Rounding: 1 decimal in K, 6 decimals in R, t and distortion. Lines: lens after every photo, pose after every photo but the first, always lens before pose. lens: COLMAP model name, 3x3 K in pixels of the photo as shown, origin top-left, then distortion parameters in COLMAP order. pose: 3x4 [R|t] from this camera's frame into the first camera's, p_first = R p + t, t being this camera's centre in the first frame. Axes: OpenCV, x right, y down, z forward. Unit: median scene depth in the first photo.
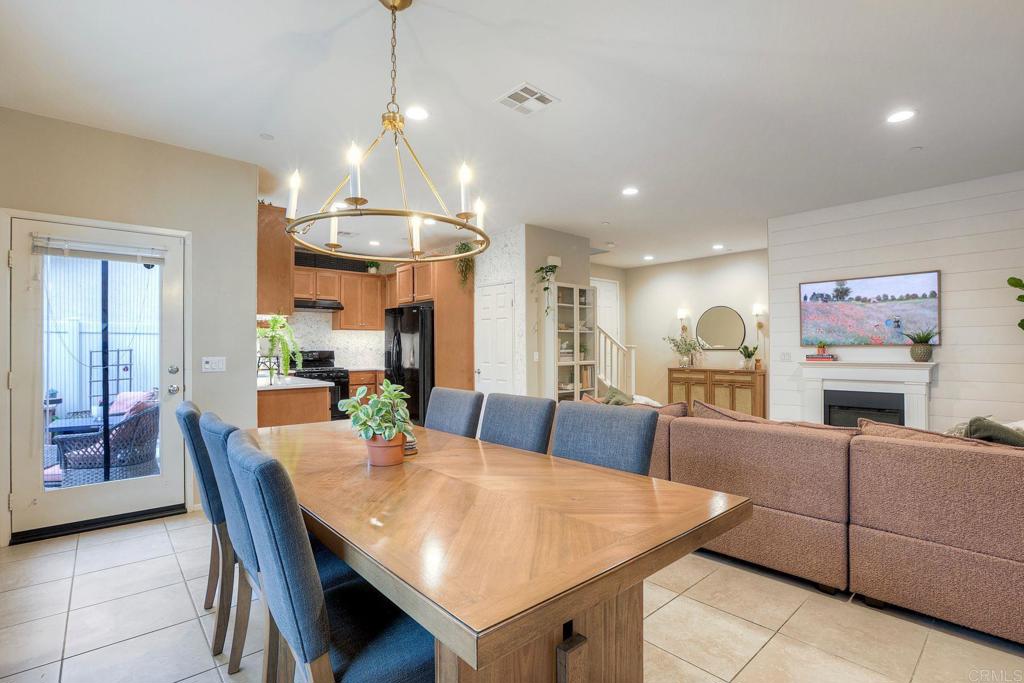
lens RADIAL K [[480.1, 0, 530.4], [0, 480.1, 346.1], [0, 0, 1]] dist [-0.109176, 0.061549]
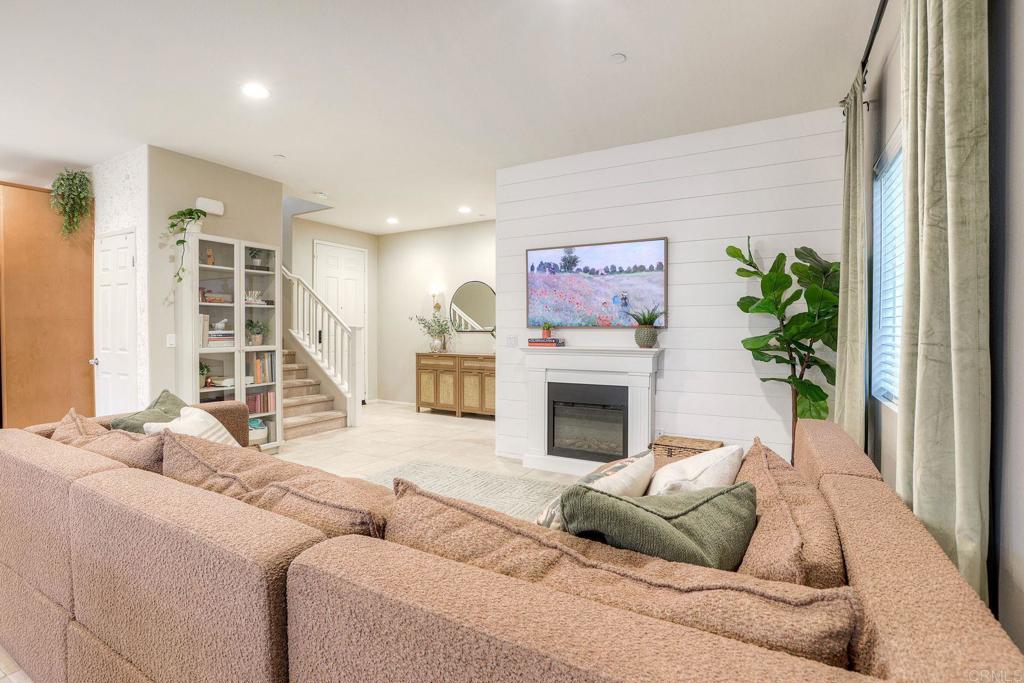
lens RADIAL K [[474.9, 0, 523.7], [0, 474.9, 335.7], [0, 0, 1]] dist [-0.036813, 0.000531]
pose [[0.945087, 0.002169, 0.326811, 0.281432], [-0.007697, 0.999848, 0.015623, 0.001105], [-0.326728, -0.017280, 0.944960, 0.204510]]
